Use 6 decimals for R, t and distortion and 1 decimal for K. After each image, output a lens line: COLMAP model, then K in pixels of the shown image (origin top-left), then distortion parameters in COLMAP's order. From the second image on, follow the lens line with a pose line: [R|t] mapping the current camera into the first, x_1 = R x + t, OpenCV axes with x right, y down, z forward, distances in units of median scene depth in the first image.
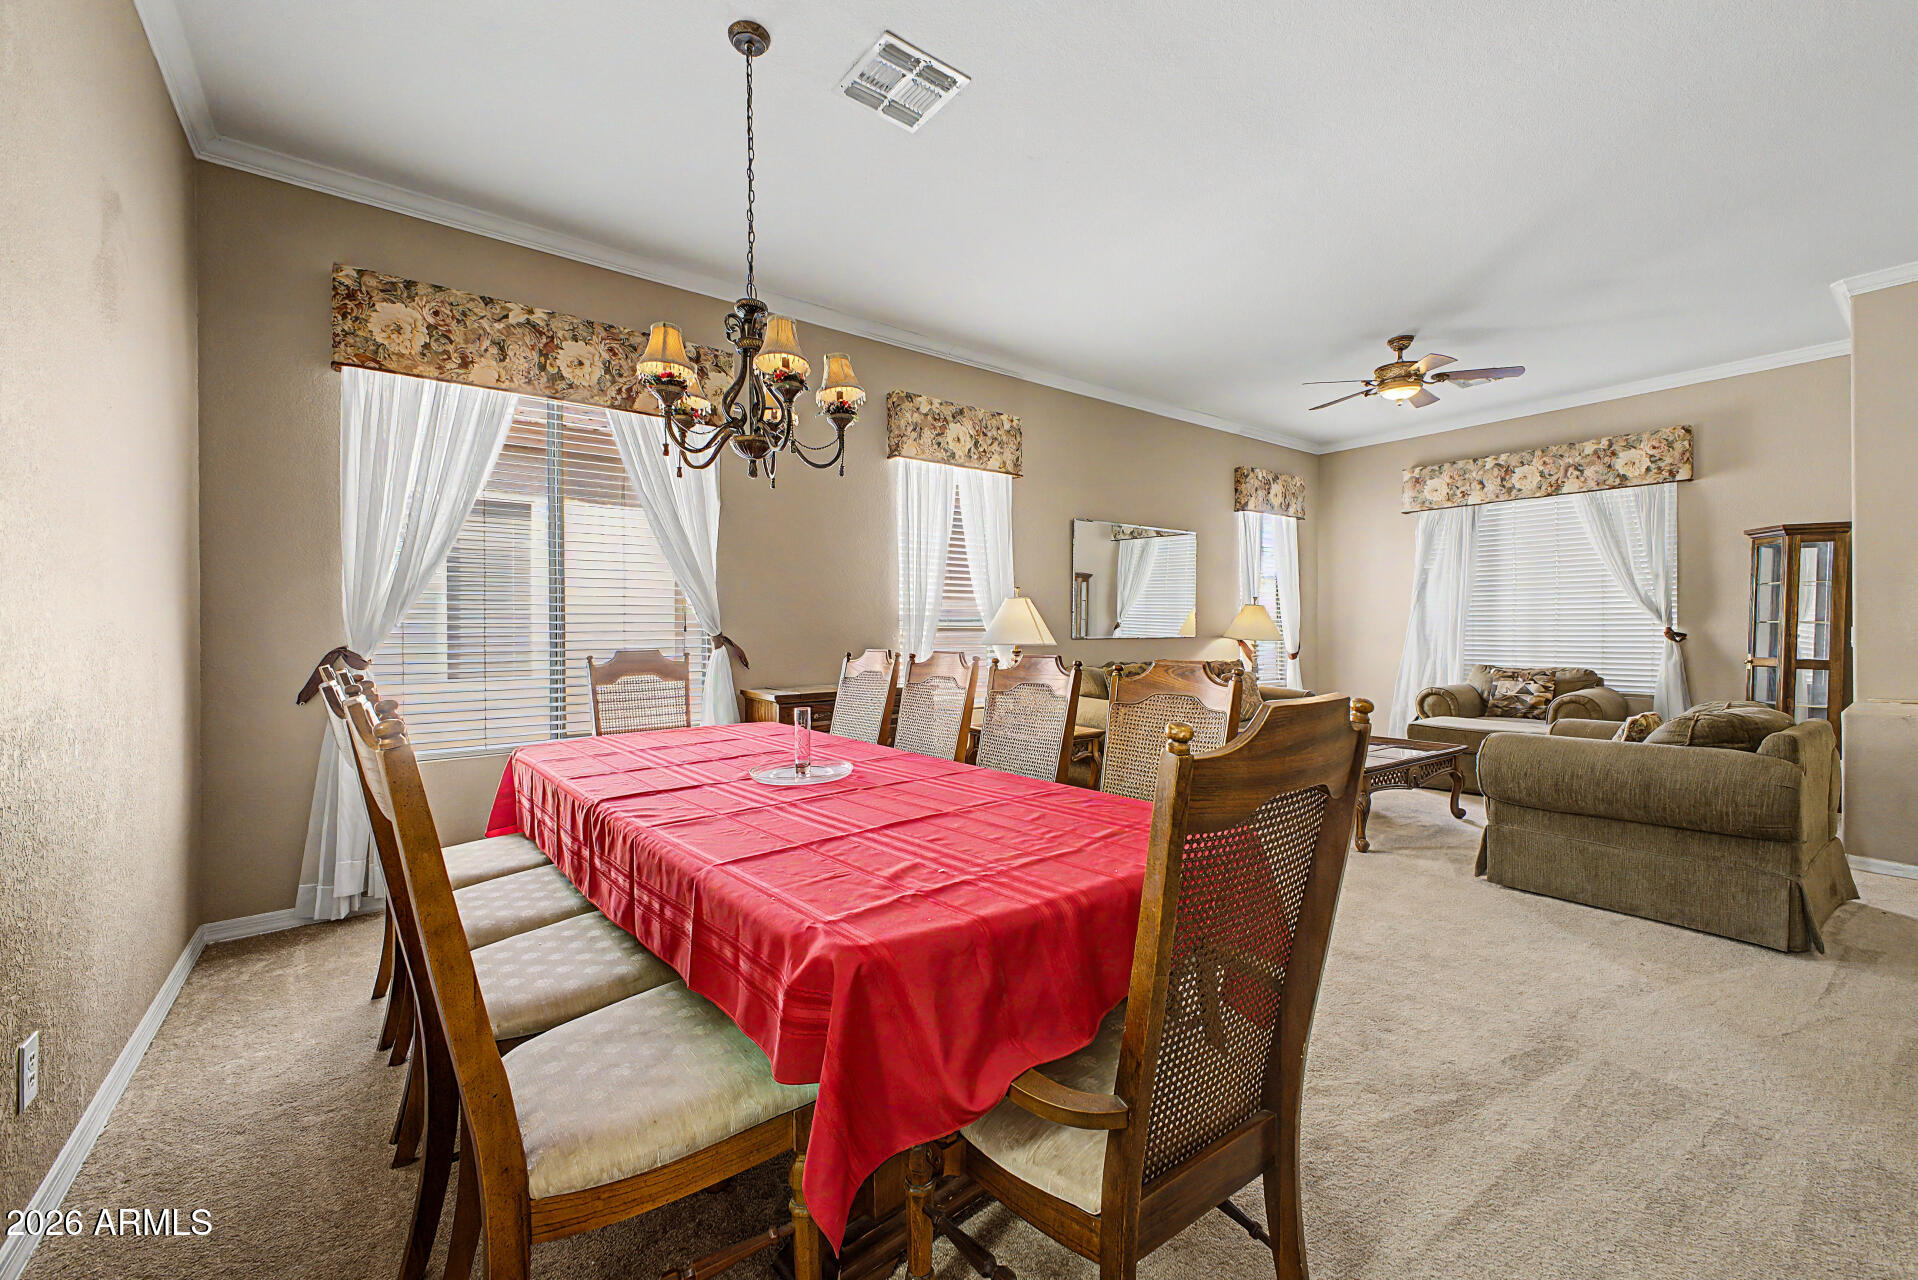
lens RADIAL K [[767.2, 0, 966.5], [0, 767.2, 631.0], [0, 0, 1]] dist [0.014464, -0.003208]
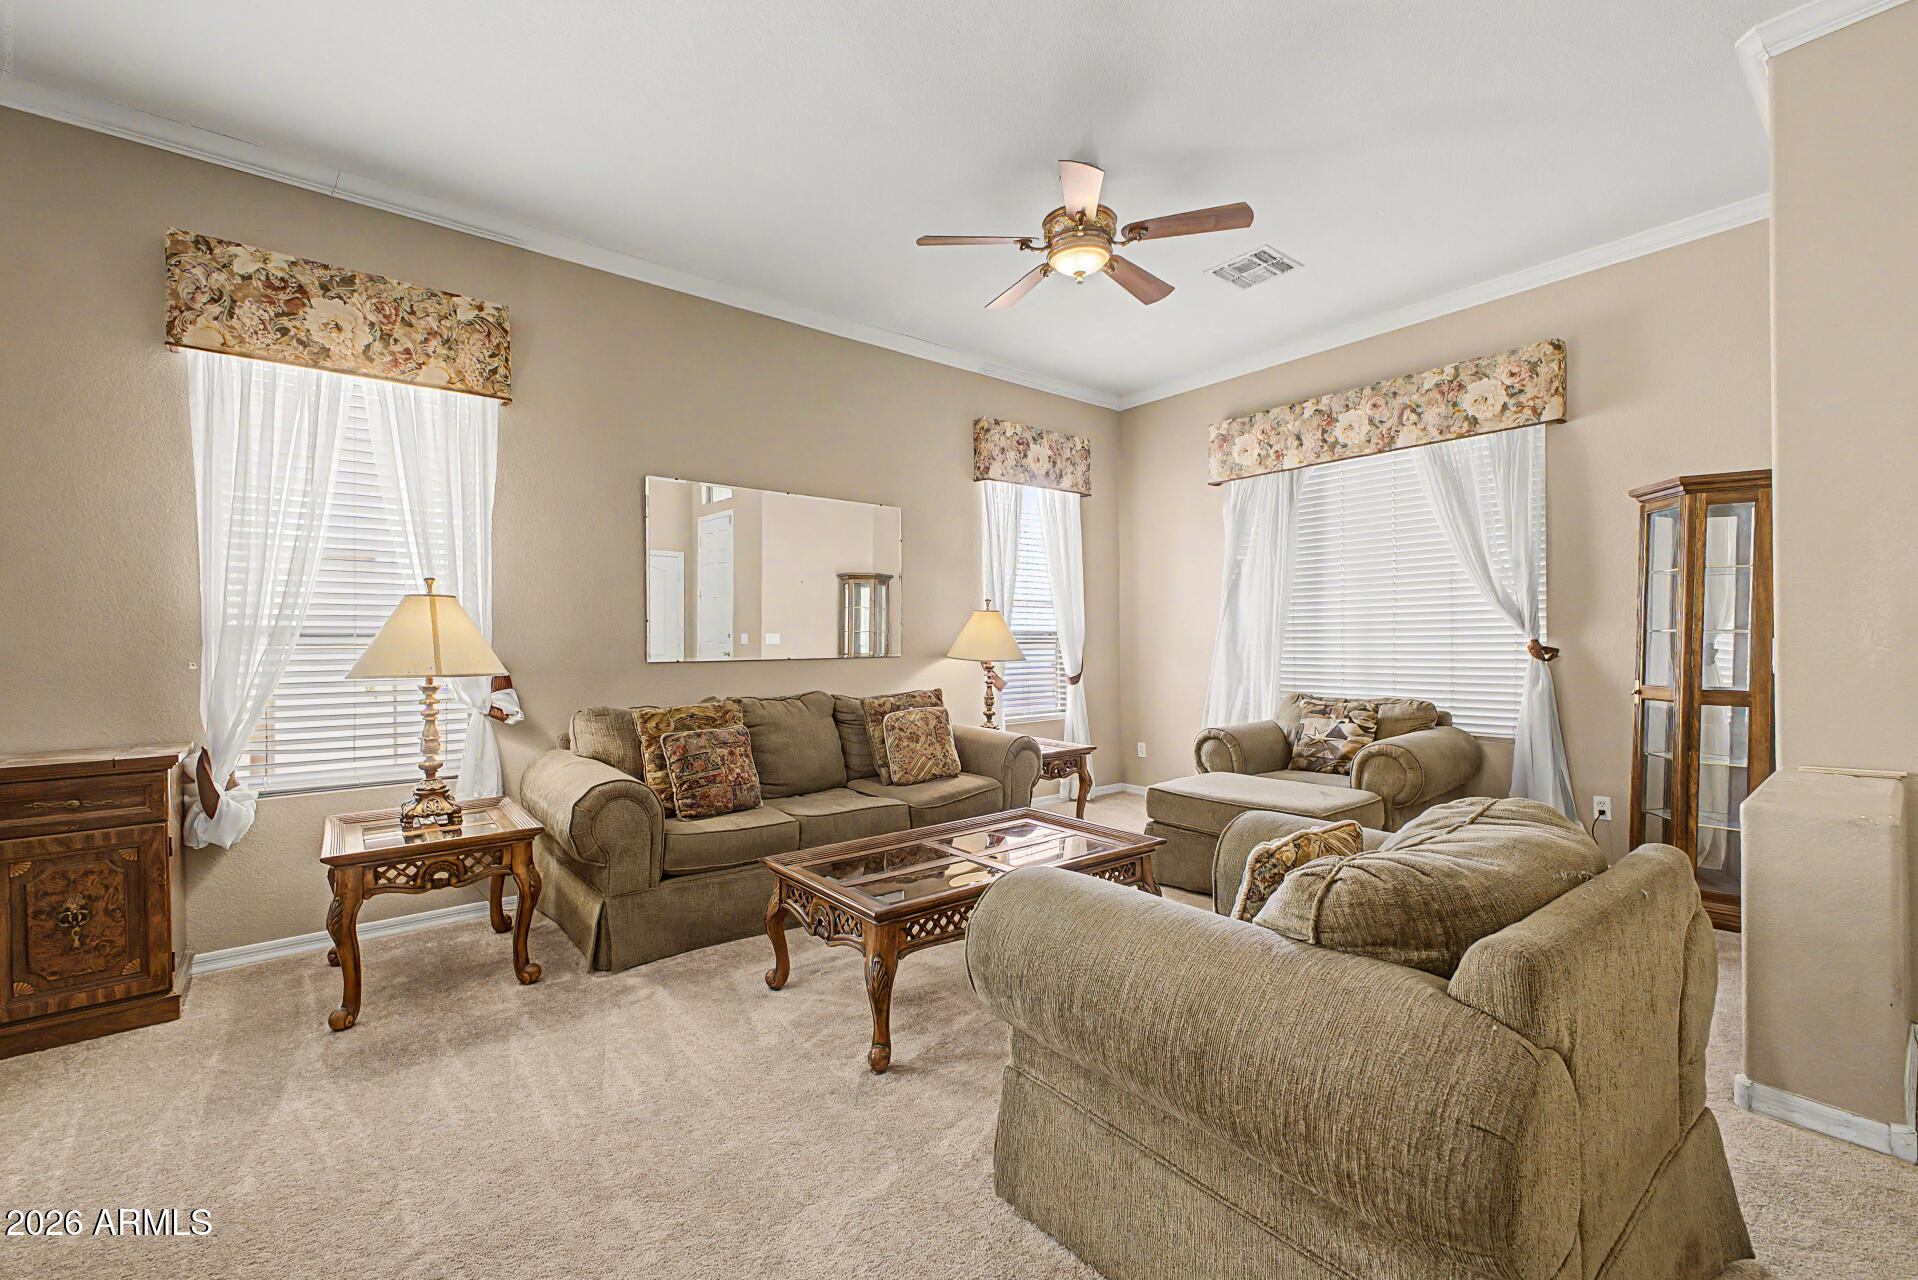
lens RADIAL K [[805.2, 0, 960.6], [0, 805.2, 645.5], [0, 0, 1]] dist [0.018117, -0.004863]
pose [[0.999395, -0.005081, 0.034405, 0.379547], [0.005062, 0.999987, 0.000646, -0.002622], [-0.034408, -0.000472, 0.999408, 0.306487]]
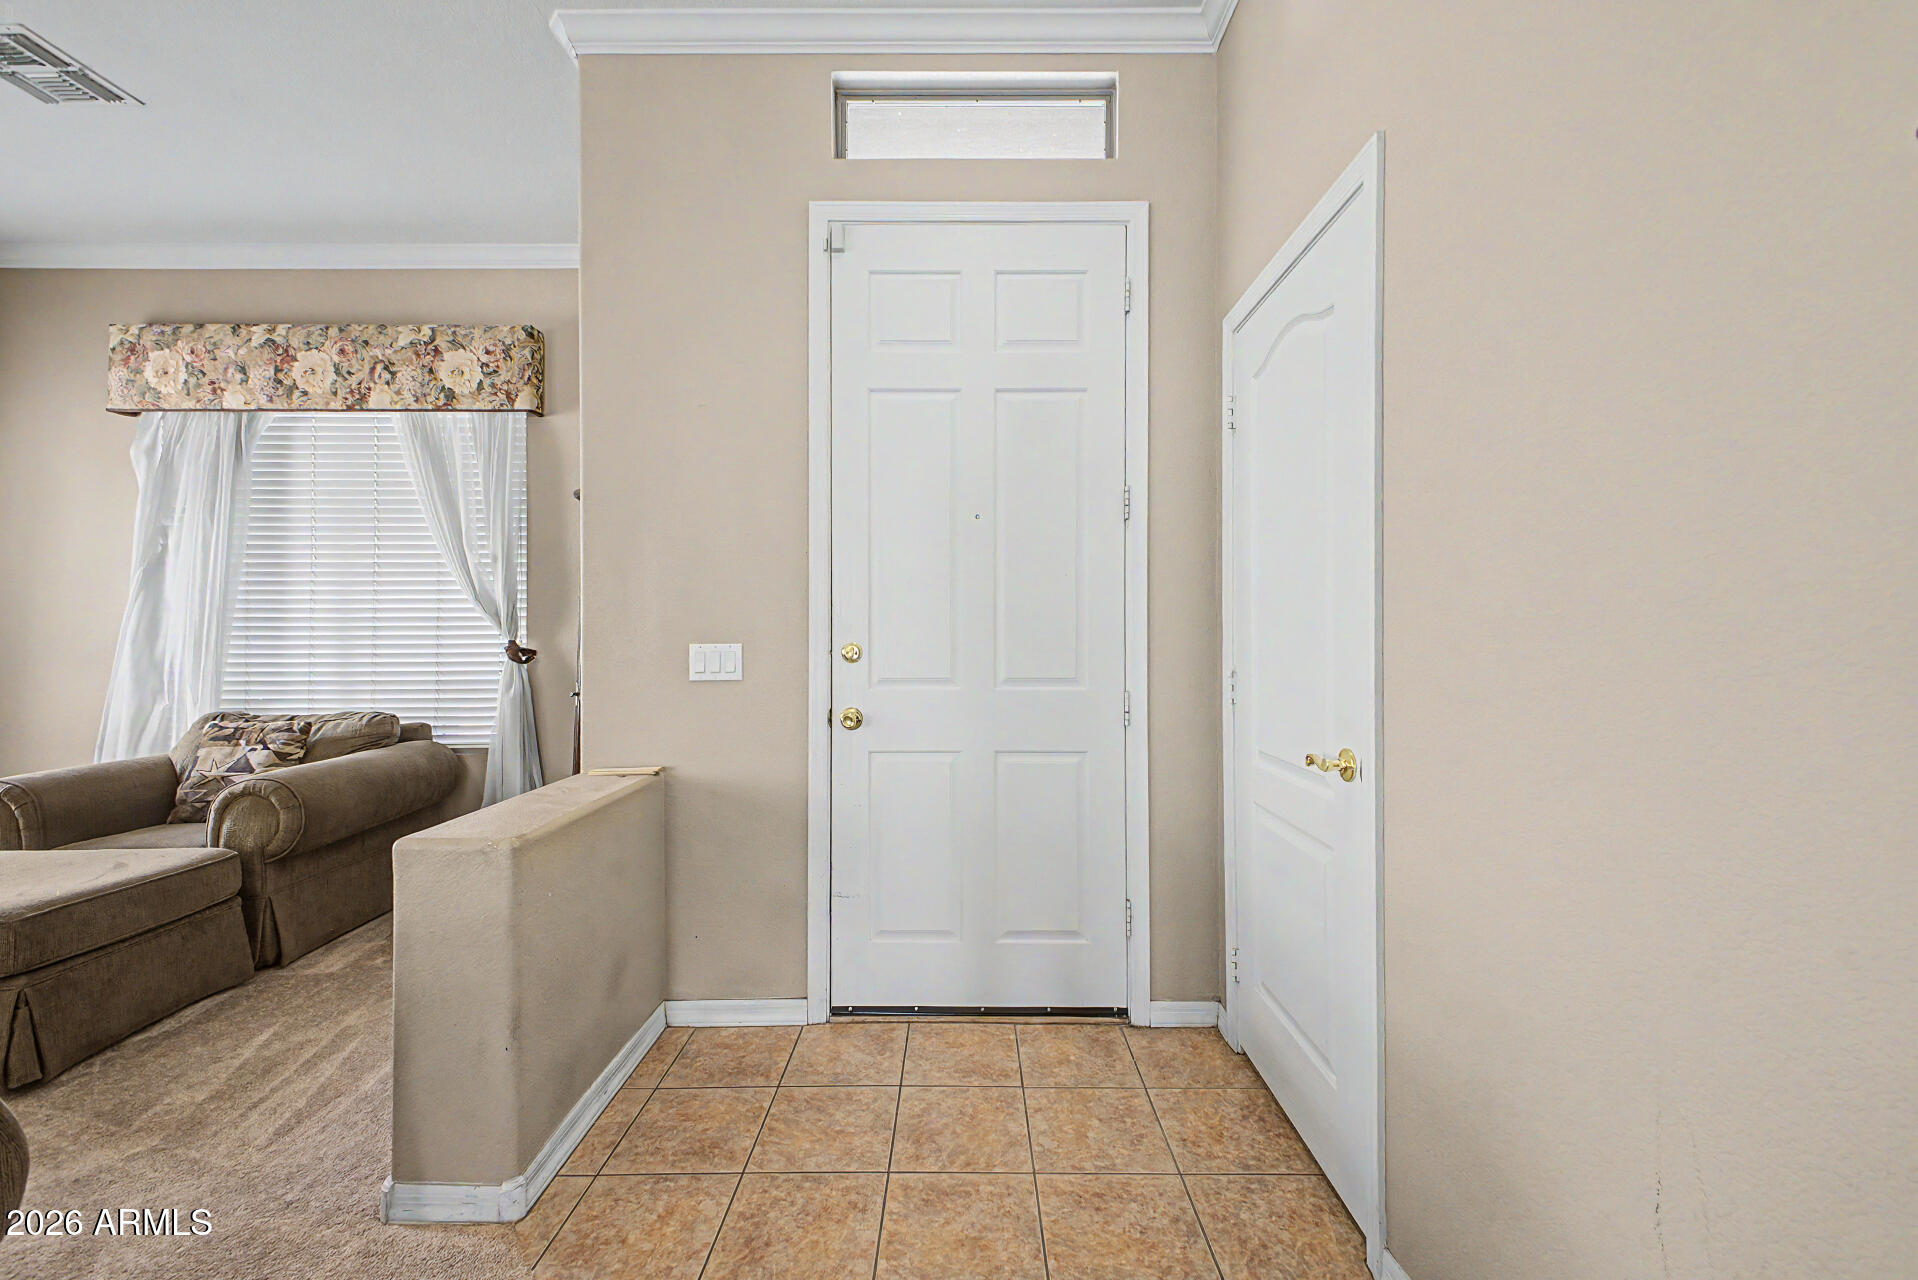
lens RADIAL K [[767.2, 0, 969.6], [0, 767.2, 629.6], [0, 0, 1]] dist [0.014464, -0.003208]
pose [[0.605651, 0.009972, 0.795668, 0.630420], [0.002348, 0.999895, -0.014319, -0.003759], [-0.795727, 0.010540, 0.605564, 0.317984]]
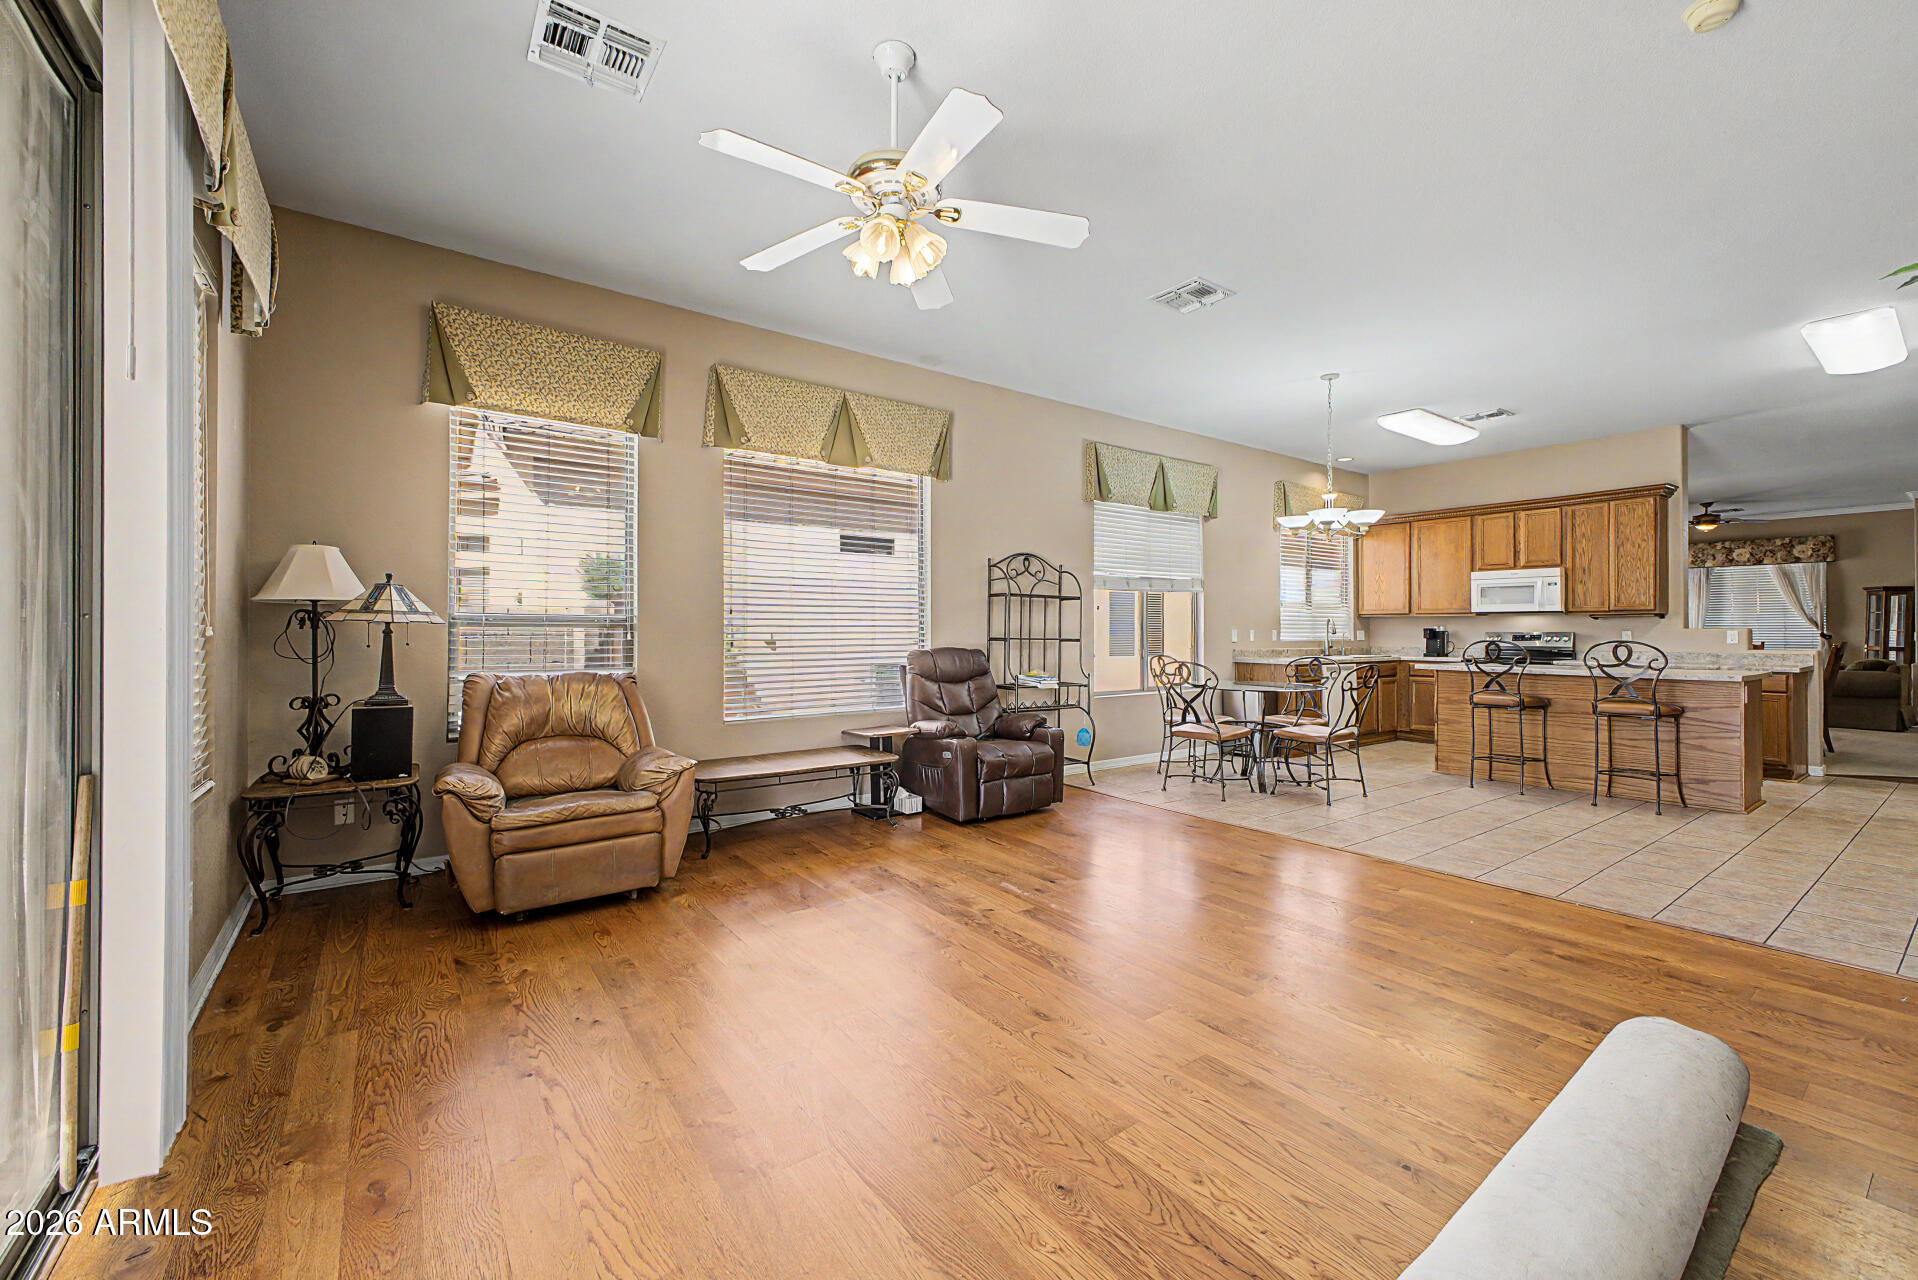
lens RADIAL K [[767.2, 0, 972.0], [0, 767.2, 628.0], [0, 0, 1]] dist [0.014464, -0.003208]
pose [[0.999474, 0.012440, -0.029944, -1.104739], [-0.012380, 0.999921, 0.002192, -0.001176], [0.029969, -0.001820, 0.999549, -0.966434]]
